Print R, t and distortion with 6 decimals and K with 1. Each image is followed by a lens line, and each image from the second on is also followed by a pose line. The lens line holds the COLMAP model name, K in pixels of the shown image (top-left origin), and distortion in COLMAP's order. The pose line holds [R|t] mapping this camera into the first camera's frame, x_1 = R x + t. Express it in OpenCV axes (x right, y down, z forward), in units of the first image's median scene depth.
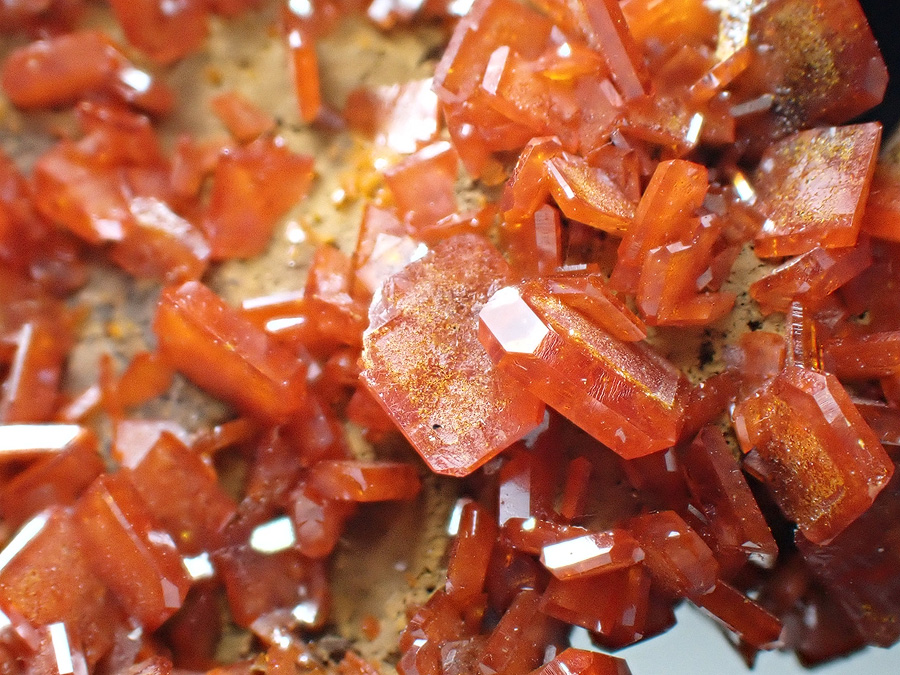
lens RADIAL K [[2433.7, 0, 450.2], [0, 2433.7, 336.7], [0, 0, 1]] dist [0.210170, 0.000000]
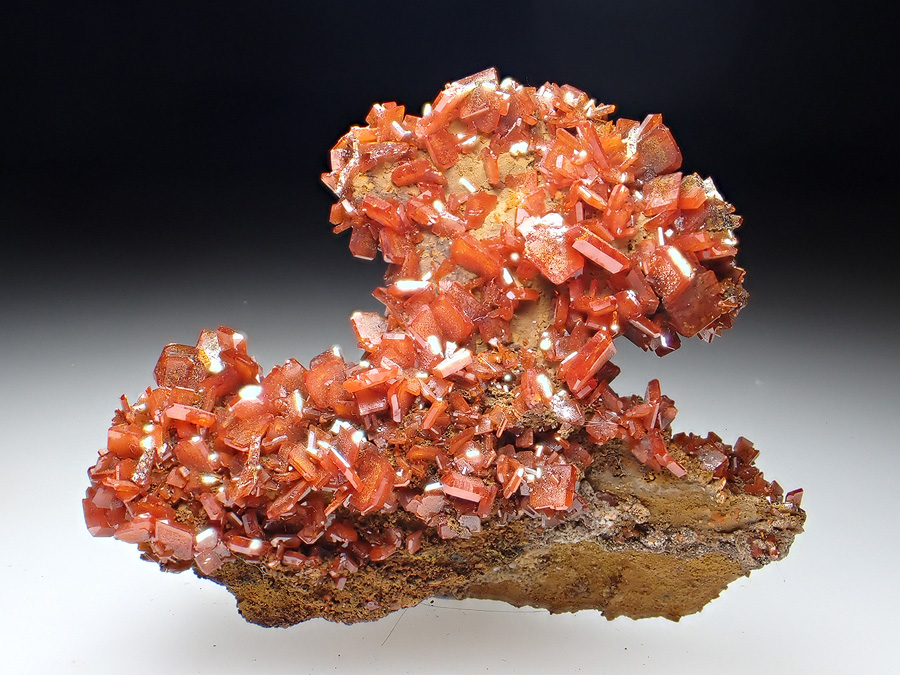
lens RADIAL K [[1166.6, 0, 449.0], [0, 1166.6, 339.4], [0, 0, 1]] dist [0.018949, 0.000000]
pose [[0.996533, -0.038238, 0.073885, -0.246943], [0.042110, 0.997781, -0.051575, 0.194773], [-0.071749, 0.054508, 0.995932, -0.491106]]
